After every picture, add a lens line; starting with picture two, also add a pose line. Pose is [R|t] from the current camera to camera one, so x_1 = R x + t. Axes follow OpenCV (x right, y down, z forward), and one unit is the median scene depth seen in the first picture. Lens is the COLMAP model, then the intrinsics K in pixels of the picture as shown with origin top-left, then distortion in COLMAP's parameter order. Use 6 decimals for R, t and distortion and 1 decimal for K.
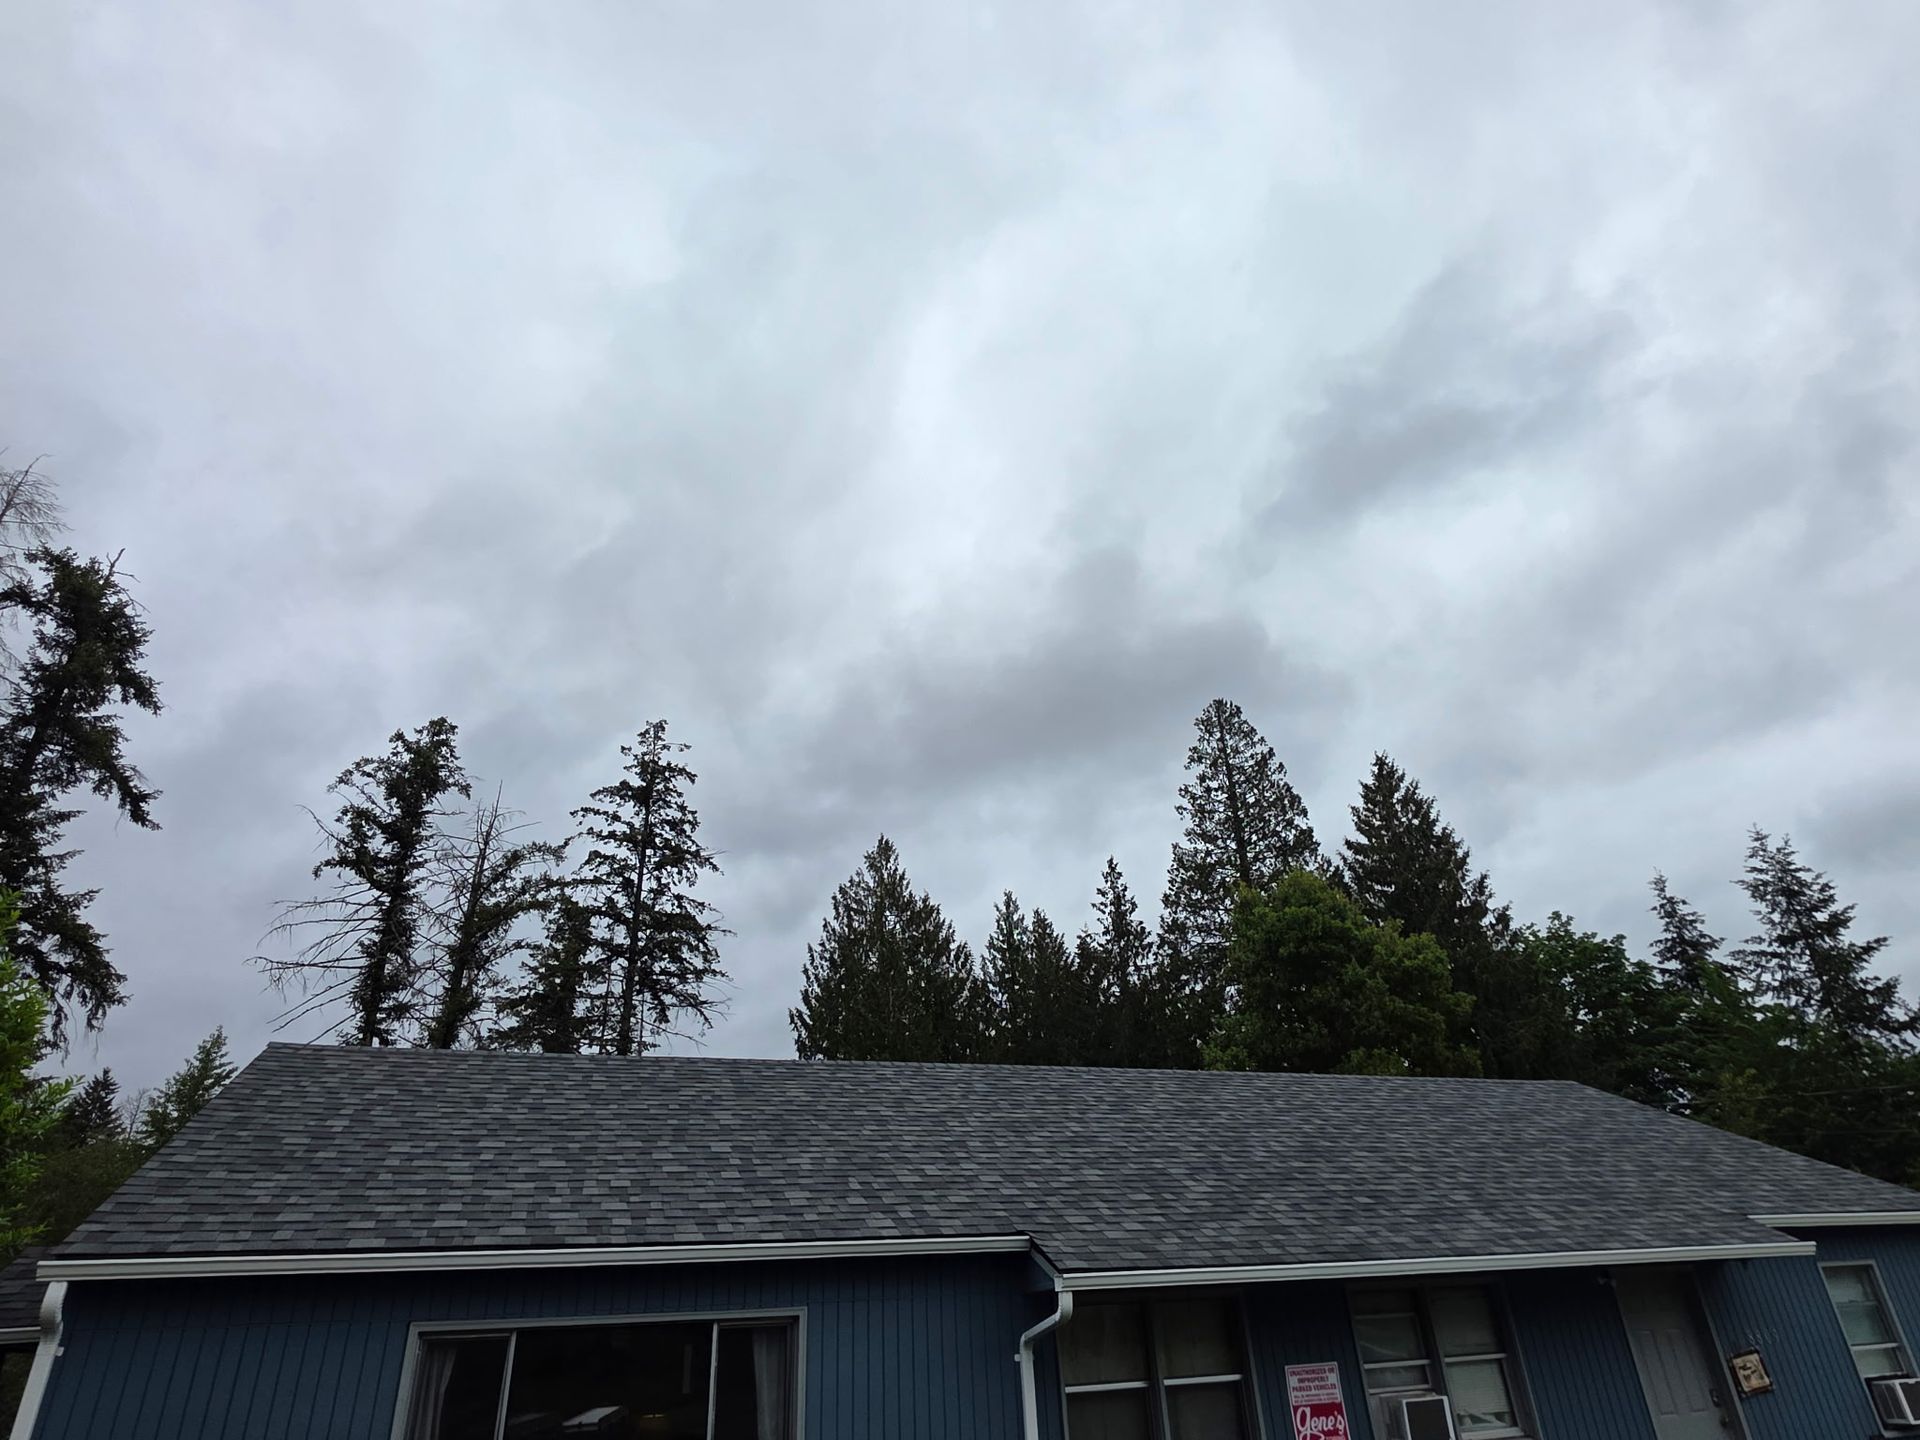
lens RADIAL K [[1090.6, 0, 960.0], [0, 1090.6, 720.0], [0, 0, 1]] dist [-0.003760, -0.001550]
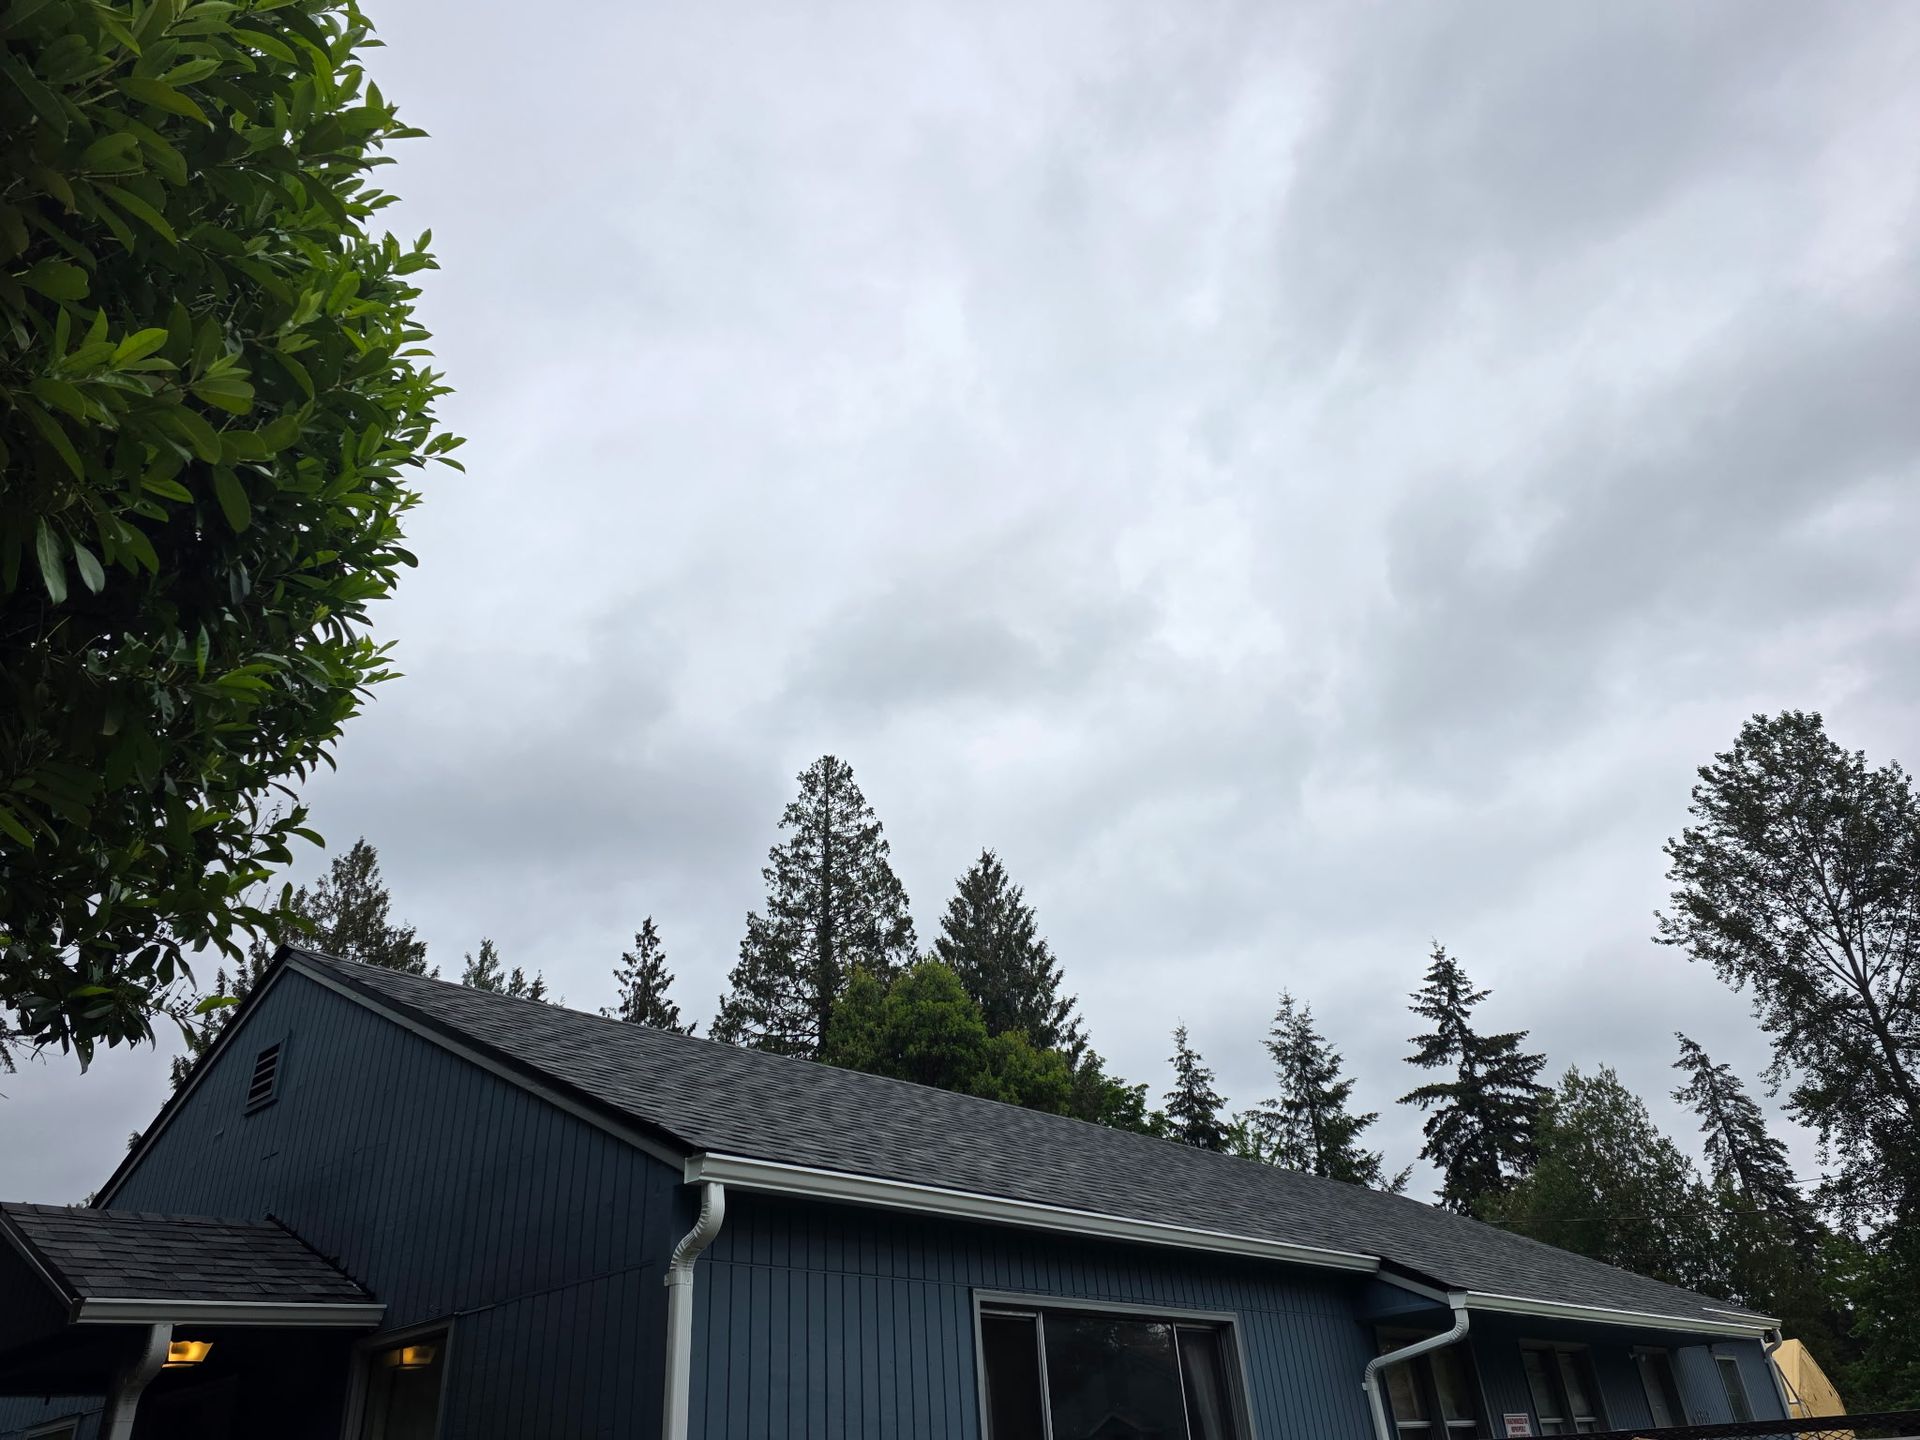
lens RADIAL K [[1310.8, 0, 960.0], [0, 1310.8, 720.0], [0, 0, 1]] dist [0.054113, -0.002254]
pose [[0.885485, 0.222620, 0.407868, -0.101559], [-0.204871, 0.974885, -0.087330, 0.023358], [-0.417066, -0.006231, 0.908855, 0.011895]]
